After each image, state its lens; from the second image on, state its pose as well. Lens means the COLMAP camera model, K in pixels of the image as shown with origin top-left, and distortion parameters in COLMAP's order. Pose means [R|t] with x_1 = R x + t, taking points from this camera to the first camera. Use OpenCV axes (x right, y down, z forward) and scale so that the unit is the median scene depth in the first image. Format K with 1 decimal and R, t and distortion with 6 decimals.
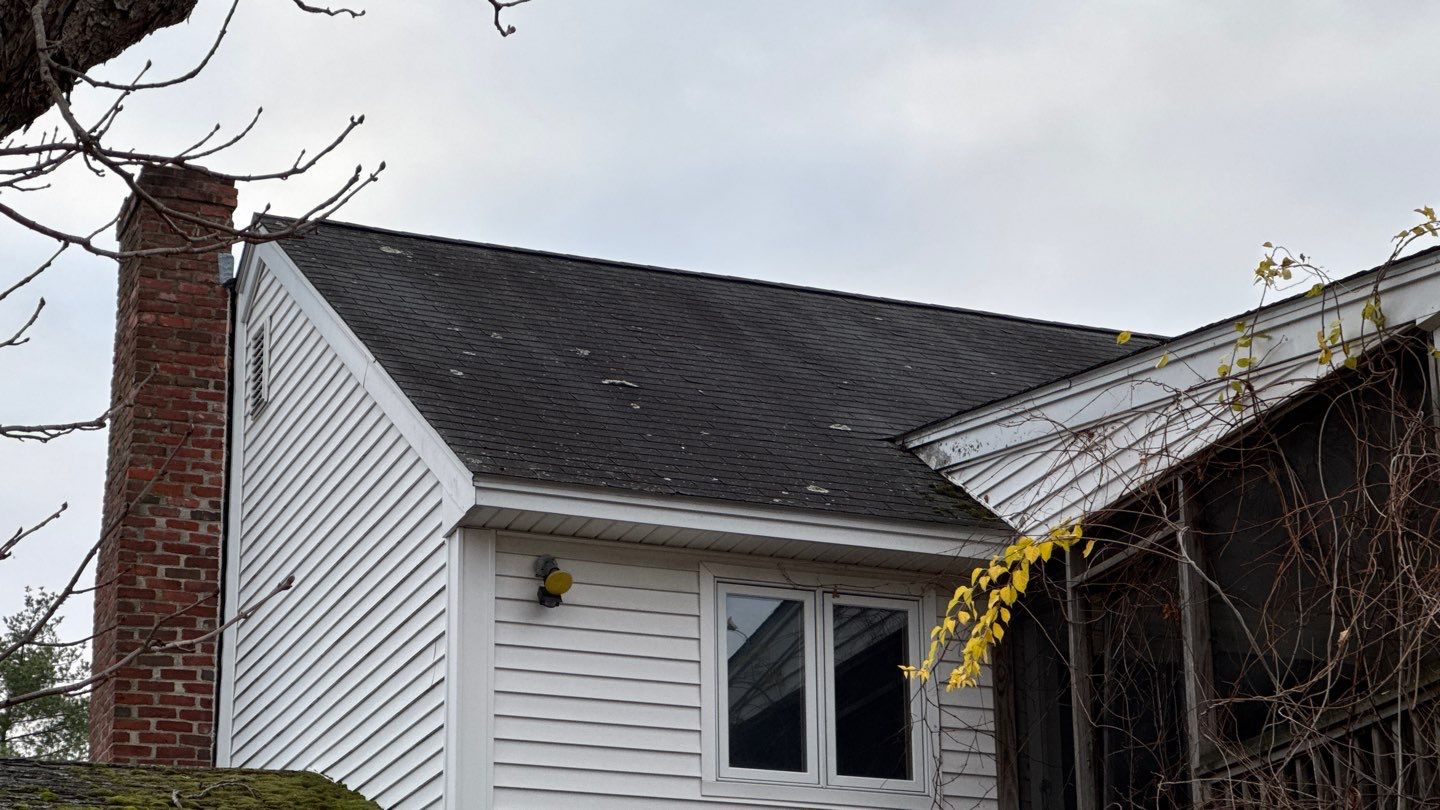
lens RADIAL K [[3169.9, 0, 678.4], [0, 3169.9, 423.2], [0, 0, 1]] dist [0.138774, 0.000000]
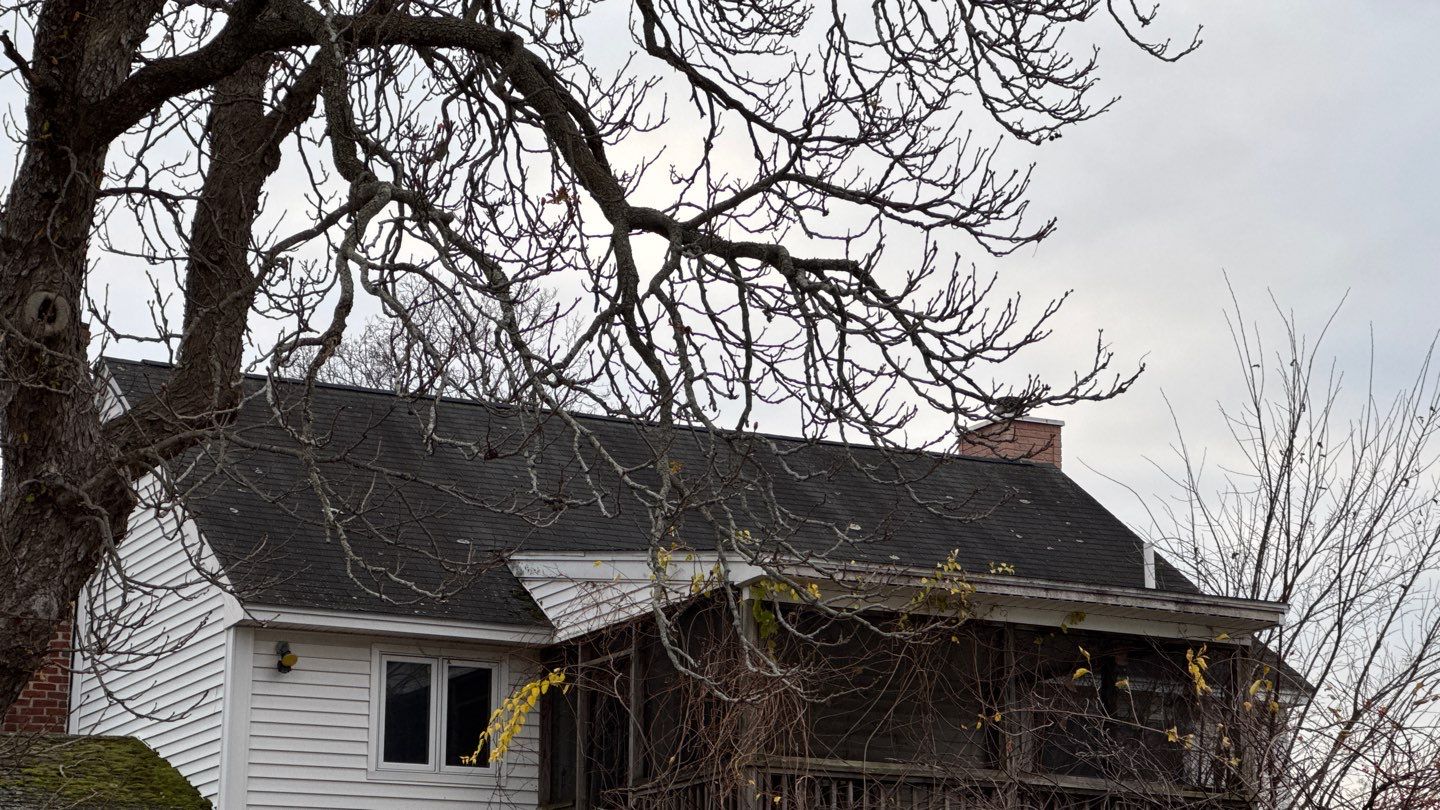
lens RADIAL K [[3291.9, 0, 735.2], [0, 3291.9, 397.3], [0, 0, 1]] dist [0.180045, 0.000000]
pose [[0.995270, 0.034294, 0.090894, 0.036248], [-0.043845, 0.993479, 0.105251, -0.293188], [-0.086691, -0.108739, 0.990283, -0.810240]]
